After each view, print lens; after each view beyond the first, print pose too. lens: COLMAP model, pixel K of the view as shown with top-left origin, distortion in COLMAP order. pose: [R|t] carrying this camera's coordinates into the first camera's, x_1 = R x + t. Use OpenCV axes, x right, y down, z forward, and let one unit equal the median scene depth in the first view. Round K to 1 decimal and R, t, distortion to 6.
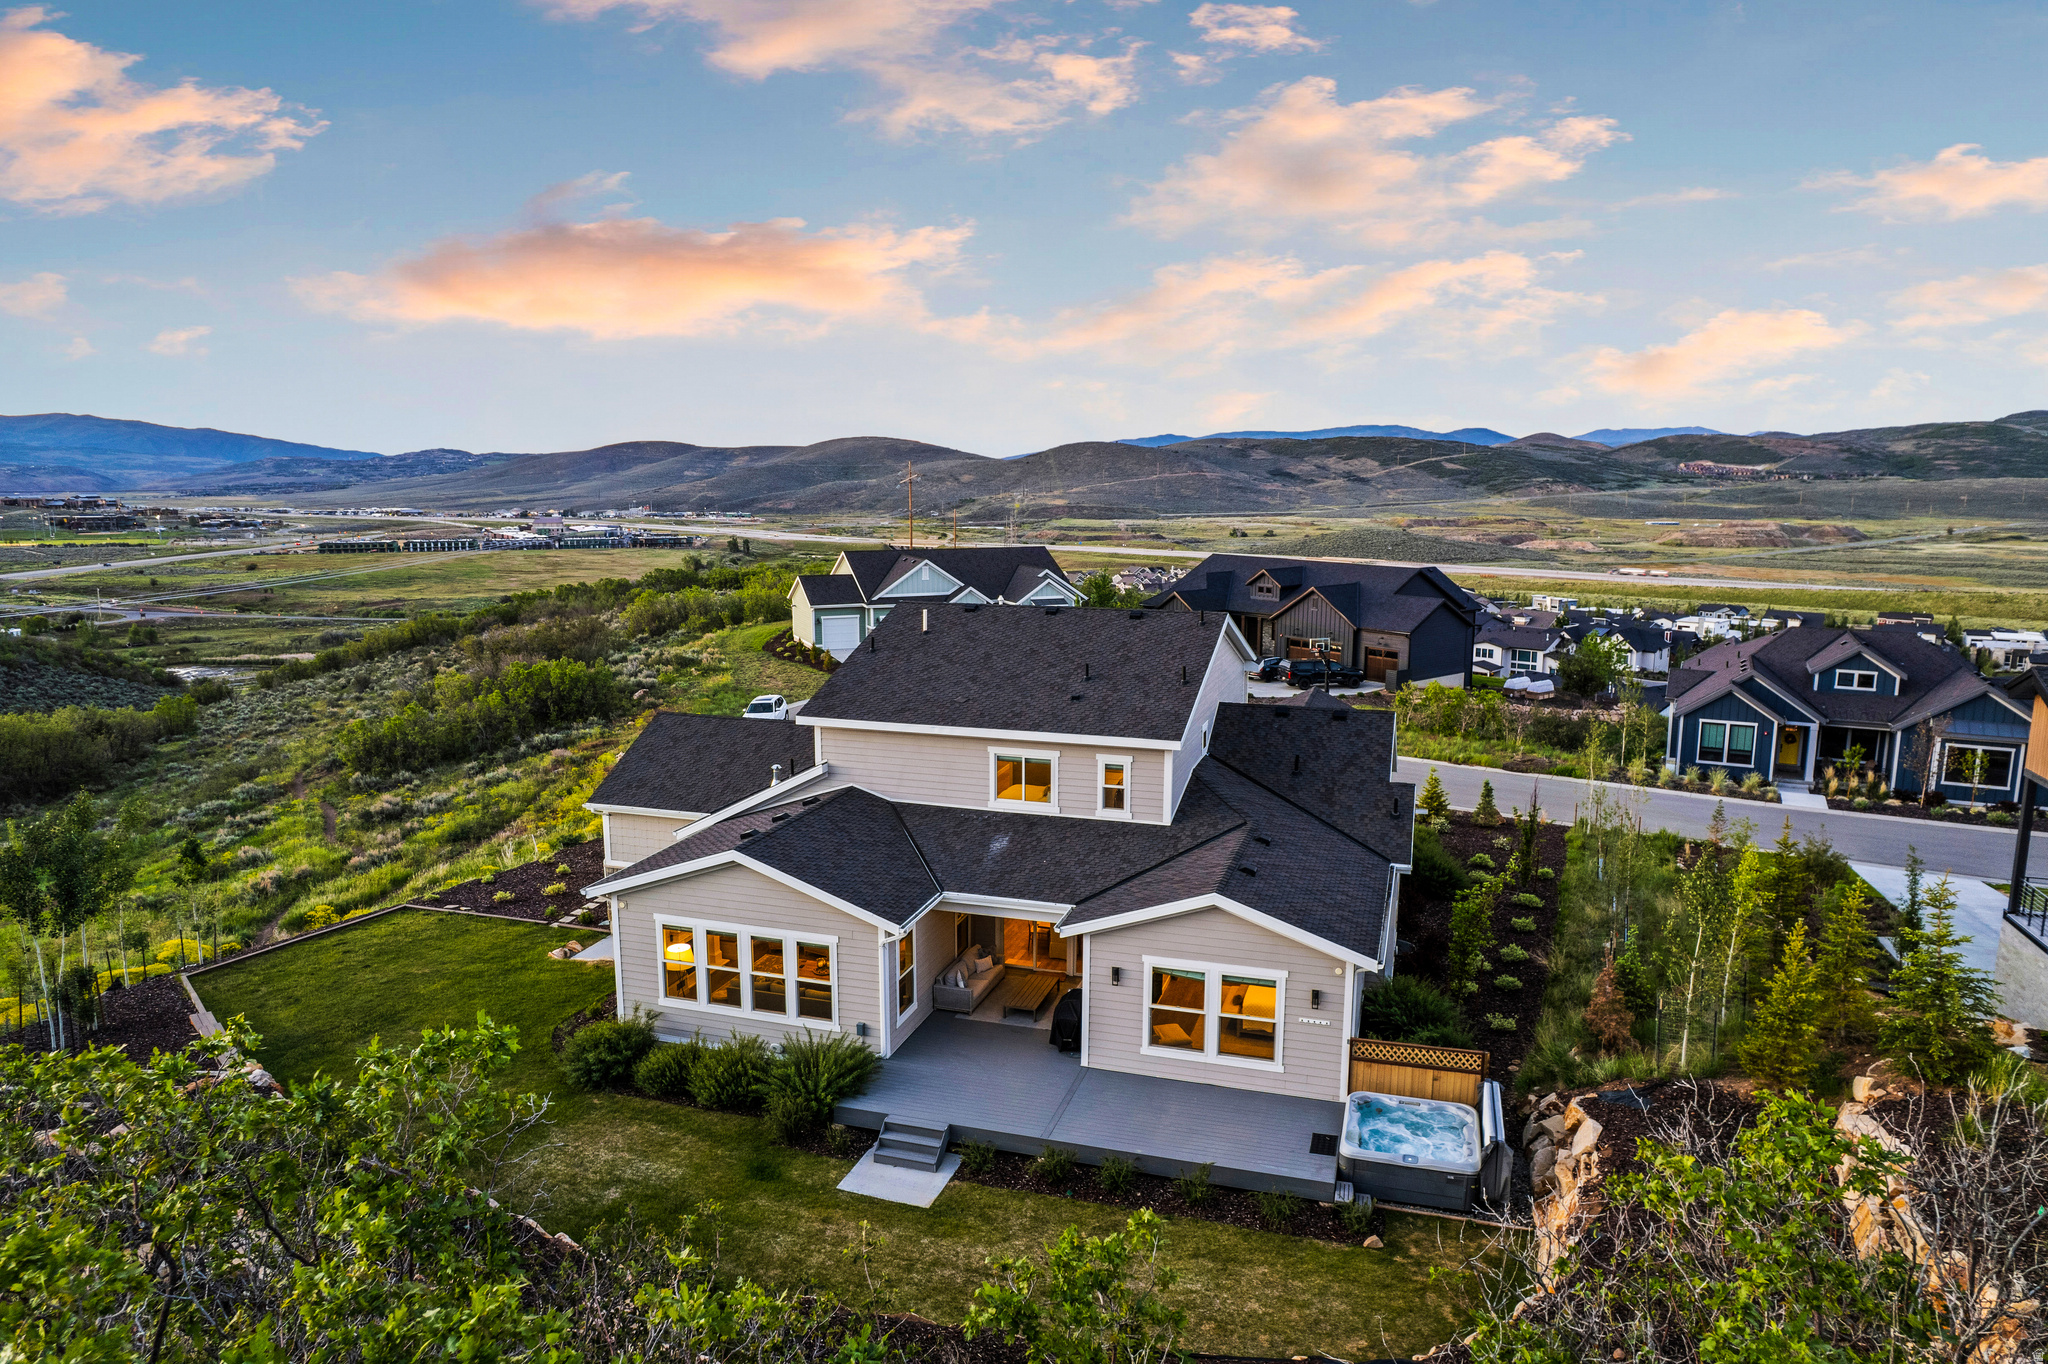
lens RADIAL K [[1308.5, 0, 1021.0], [0, 1308.5, 681.2], [0, 0, 1]] dist [-0.072375, 0.060859]
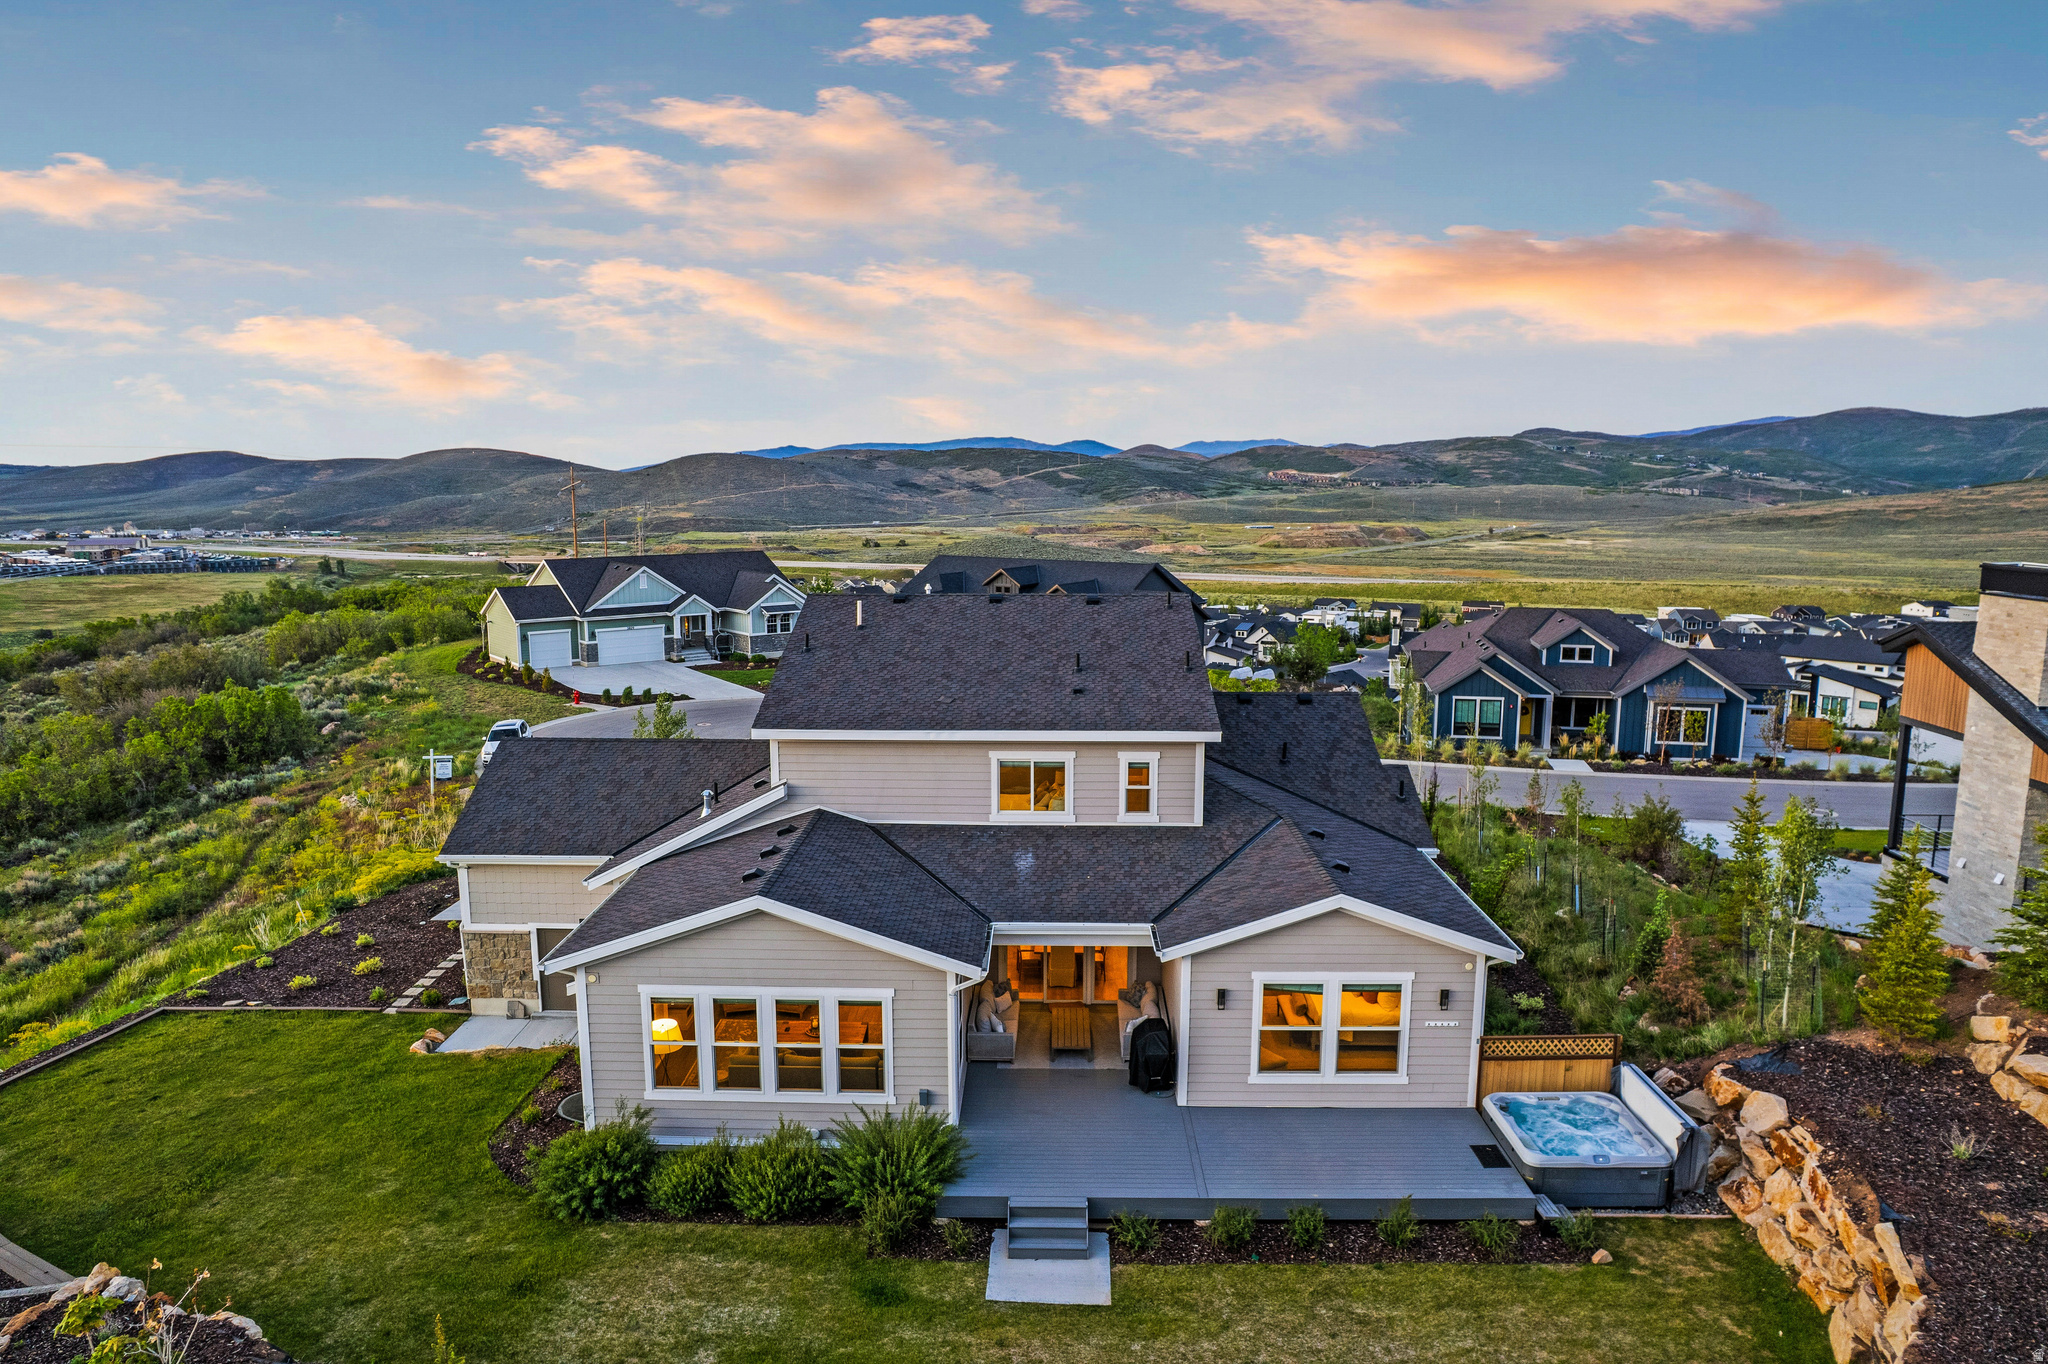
lens RADIAL K [[1308.5, 0, 1021.0], [0, 1308.5, 681.2], [0, 0, 1]] dist [-0.072375, 0.060859]
pose [[0.959934, -0.044325, 0.276699, -0.147926], [0.046753, 0.998904, -0.002181, 0.003674], [-0.276300, 0.015030, 0.960954, 0.095700]]
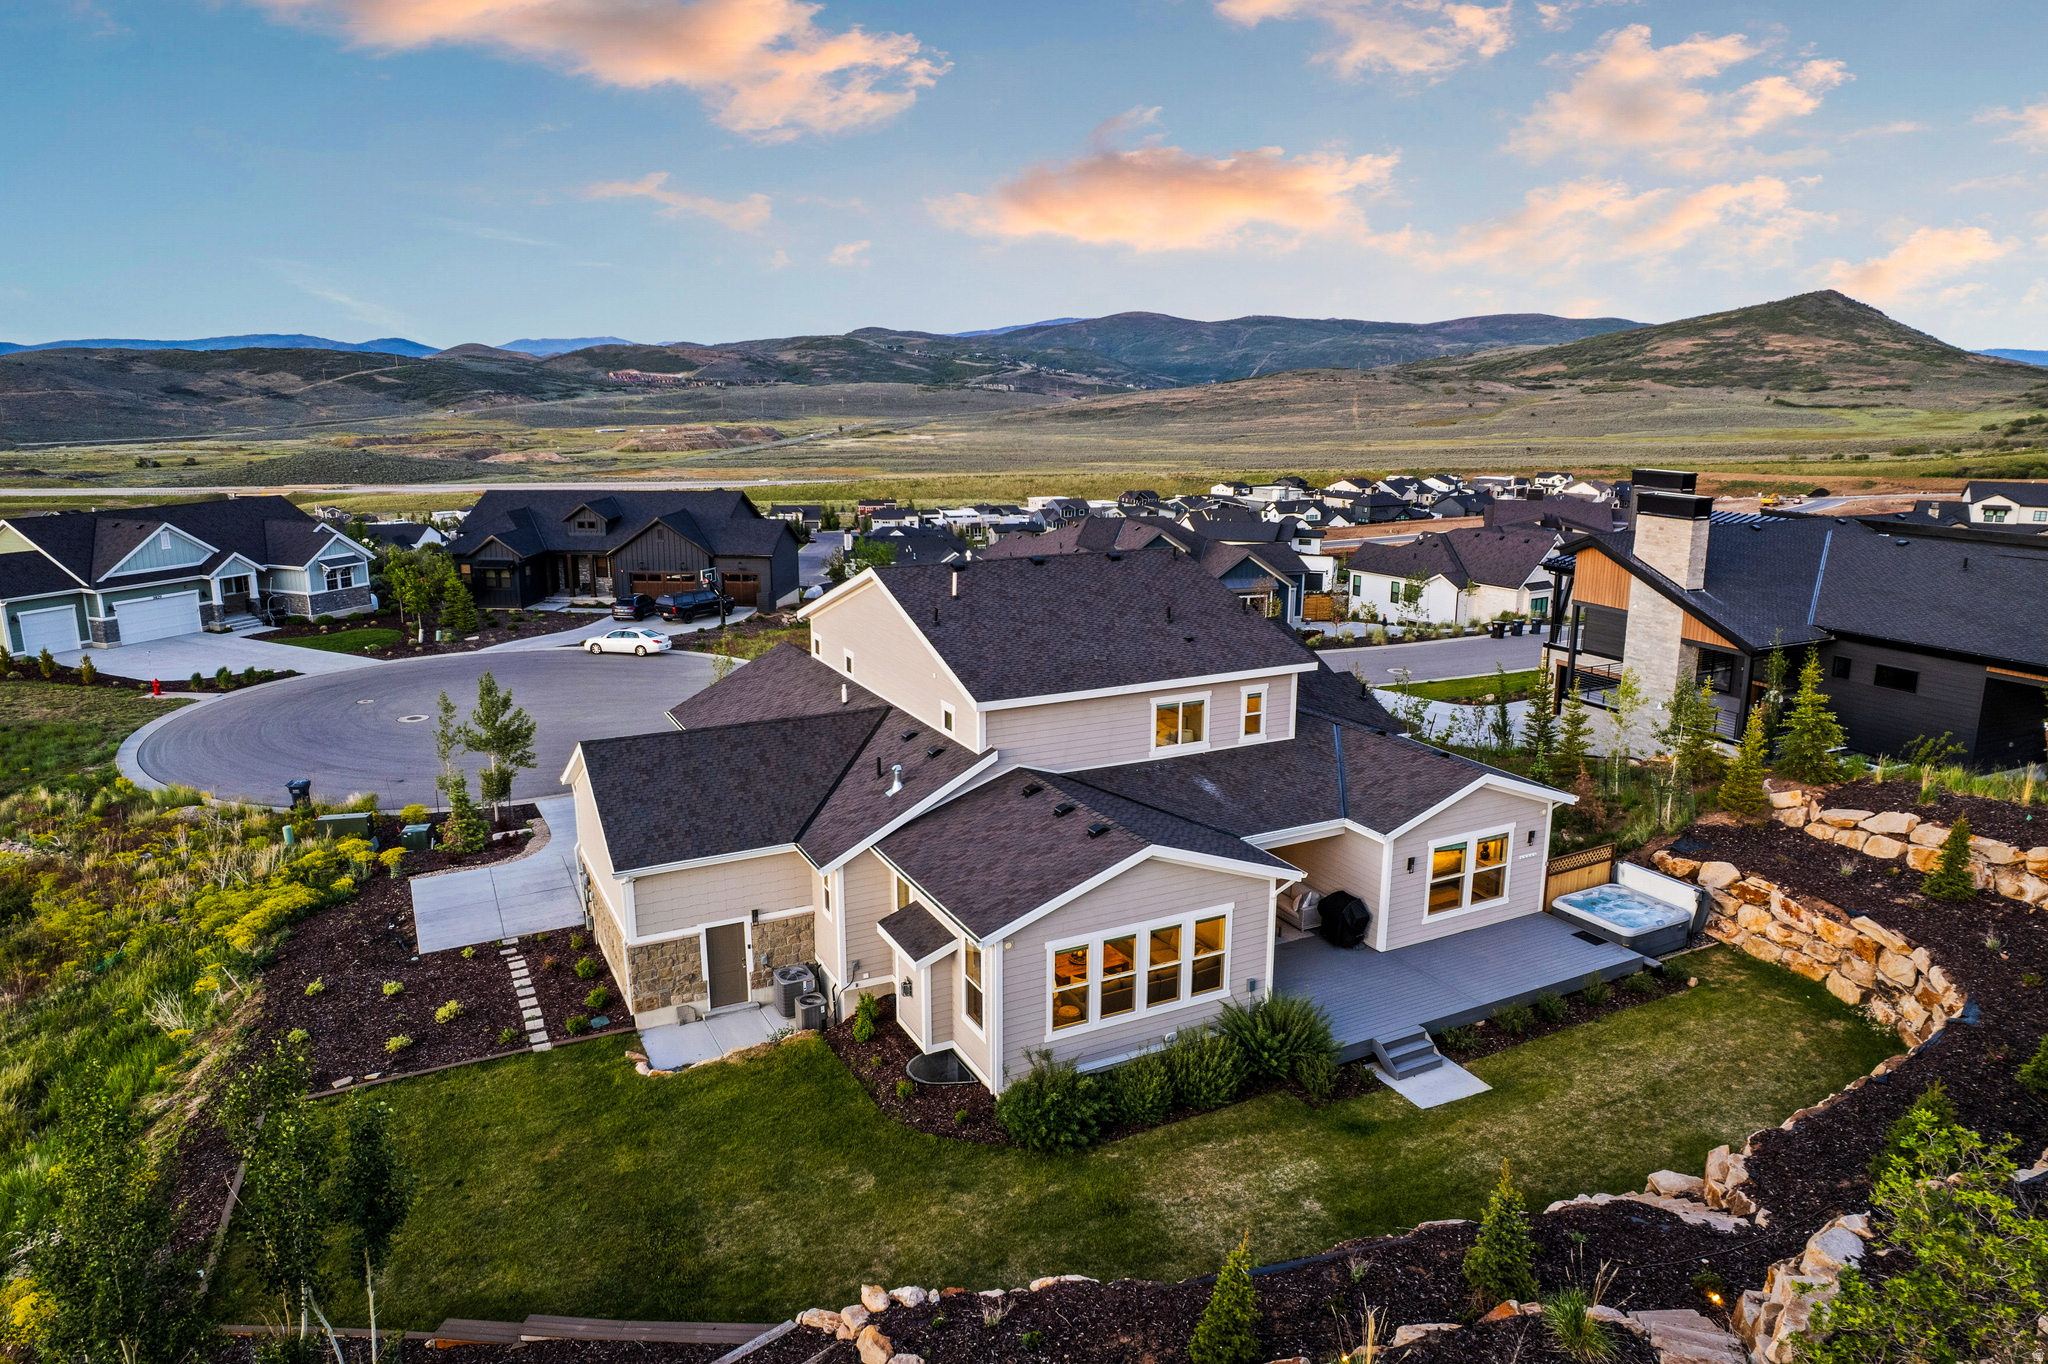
lens RADIAL K [[1308.5, 0, 1021.0], [0, 1308.5, 681.2], [0, 0, 1]] dist [-0.072375, 0.060859]
pose [[0.714609, -0.161083, 0.680724, -0.476682], [0.115450, 0.986939, 0.112348, -0.053927], [-0.689931, -0.001695, 0.723873, 0.203433]]
